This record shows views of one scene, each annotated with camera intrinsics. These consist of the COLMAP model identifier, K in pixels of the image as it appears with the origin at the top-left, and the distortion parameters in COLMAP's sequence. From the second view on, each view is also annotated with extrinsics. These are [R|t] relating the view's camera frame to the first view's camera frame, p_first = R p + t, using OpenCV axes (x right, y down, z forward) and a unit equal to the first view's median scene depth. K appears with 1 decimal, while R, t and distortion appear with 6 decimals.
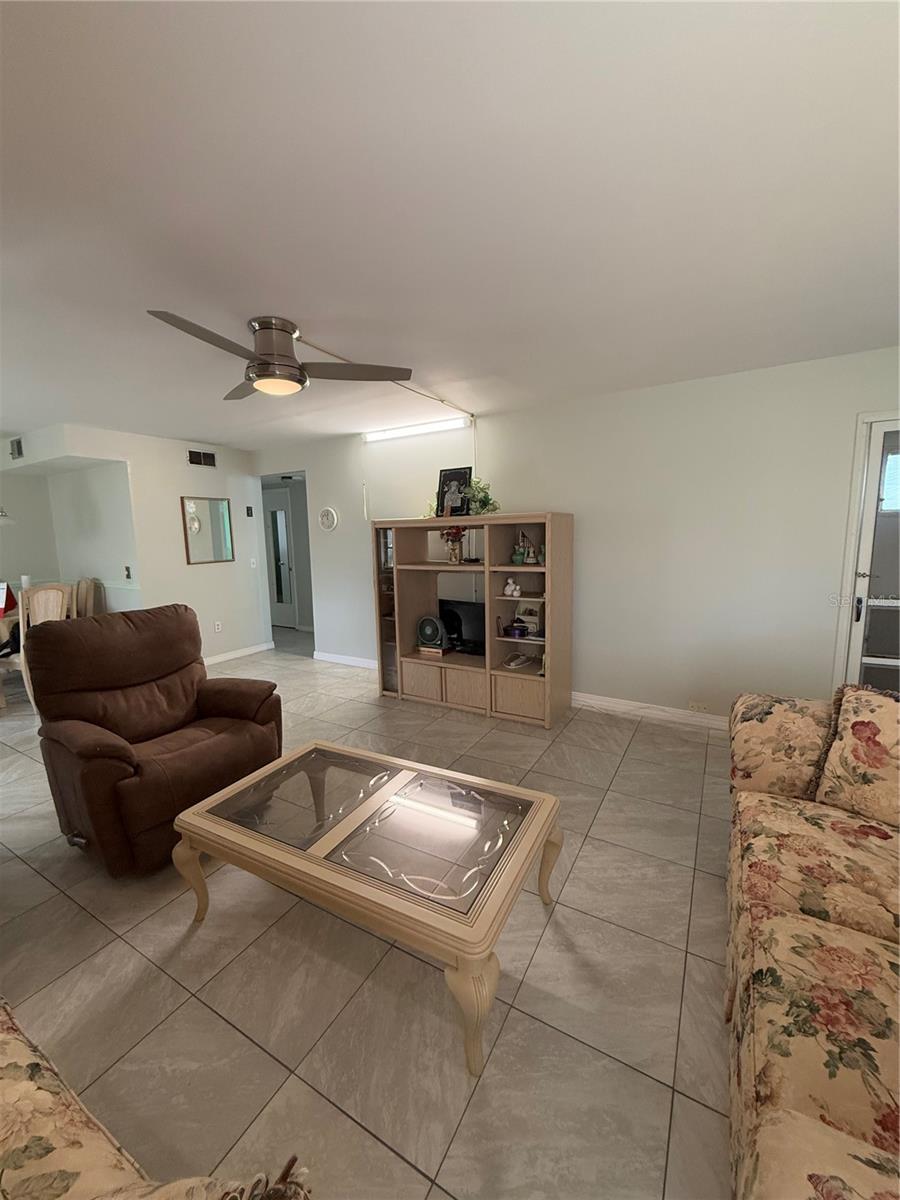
lens RADIAL K [[475.4, 0, 449.6], [0, 475.4, 600.8], [0, 0, 1]] dist [-0.002630, 0.000346]
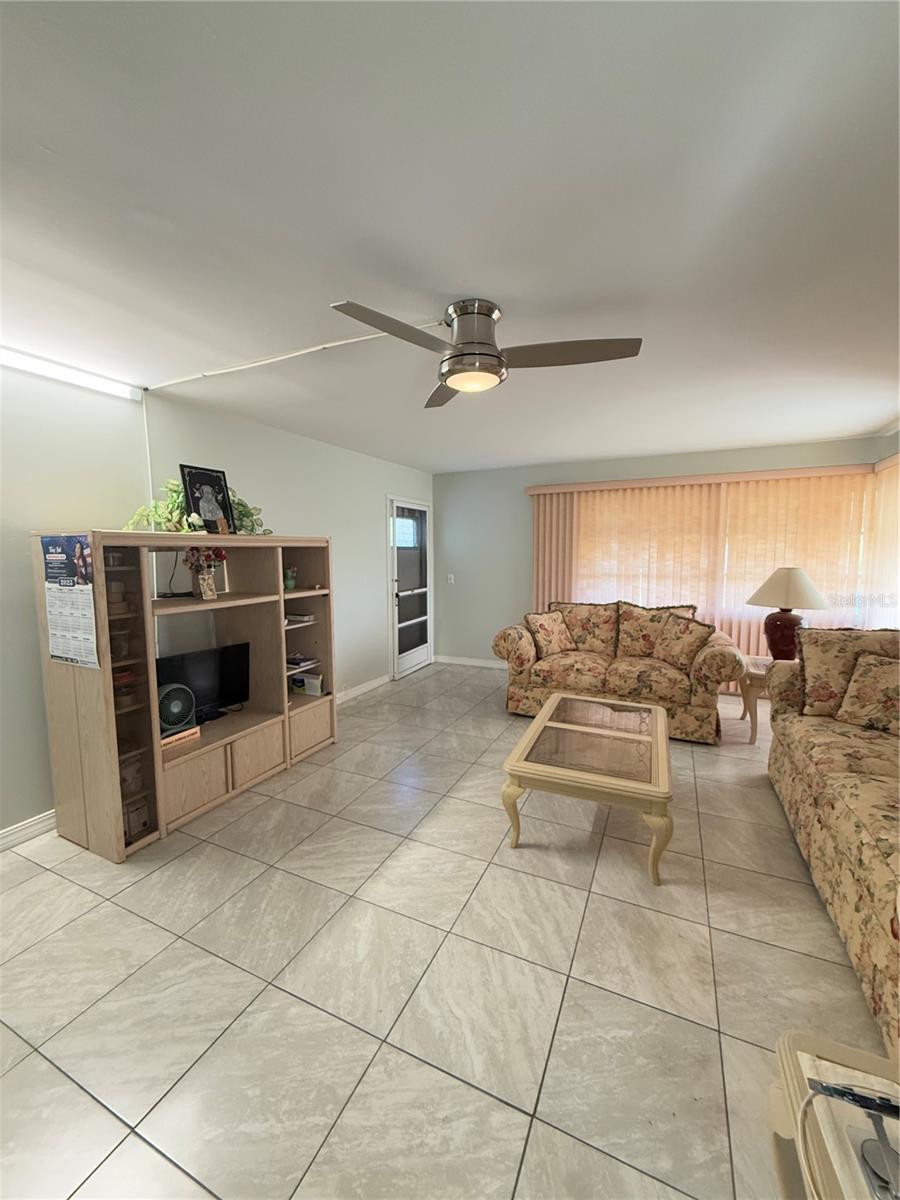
lens RADIAL K [[475.4, 0, 447.1], [0, 475.4, 596.4], [0, 0, 1]] dist [-0.002630, 0.000346]
pose [[-0.080079, -0.070120, 0.994319, -0.793506], [0.154867, 0.984534, 0.081903, -0.090368], [-0.984684, 0.160546, -0.067982, 0.744832]]
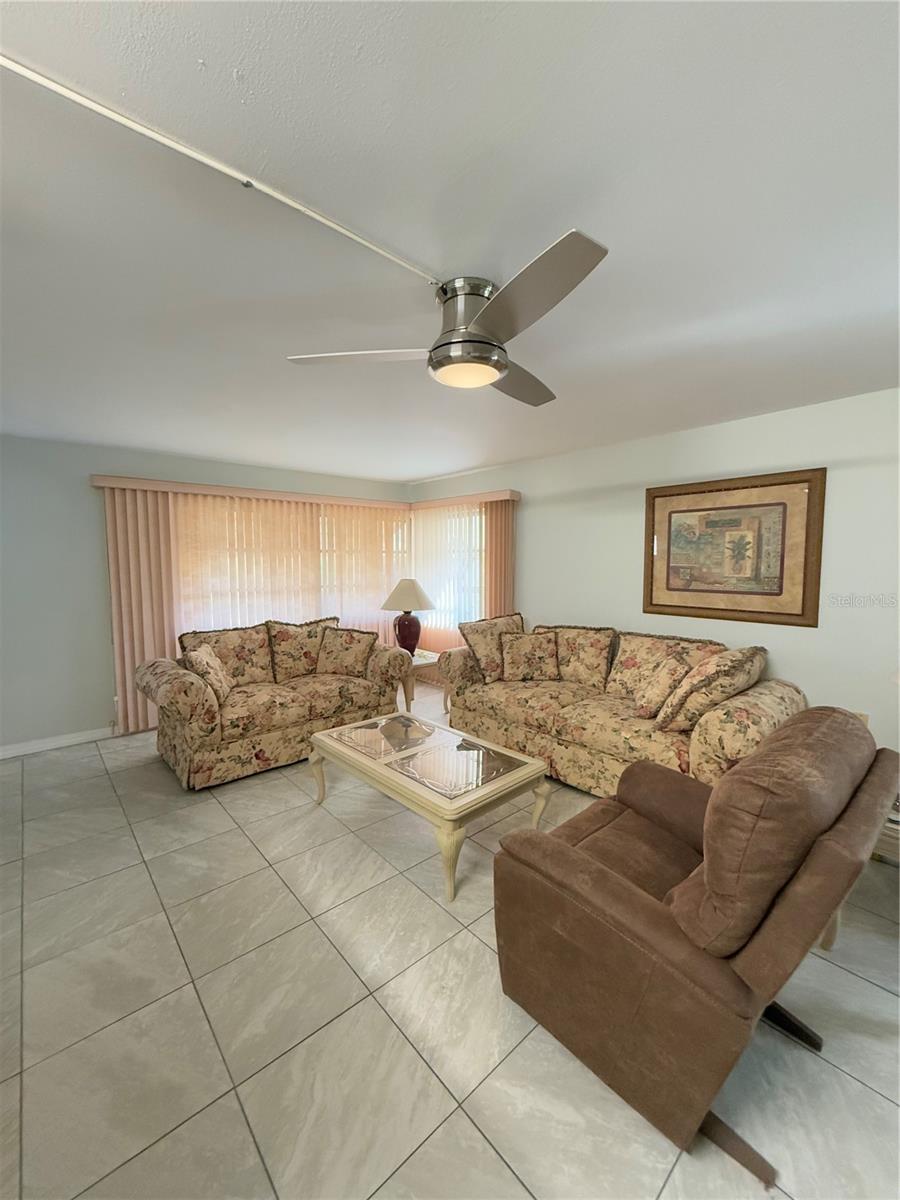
lens RADIAL K [[475.4, 0, 449.6], [0, 475.4, 597.3], [0, 0, 1]] dist [-0.002630, 0.000346]
pose [[-0.948010, -0.000965, 0.318238, -0.363037], [0.069959, 0.974901, 0.211361, -0.173550], [-0.310454, 0.222636, -0.924149, 1.126185]]
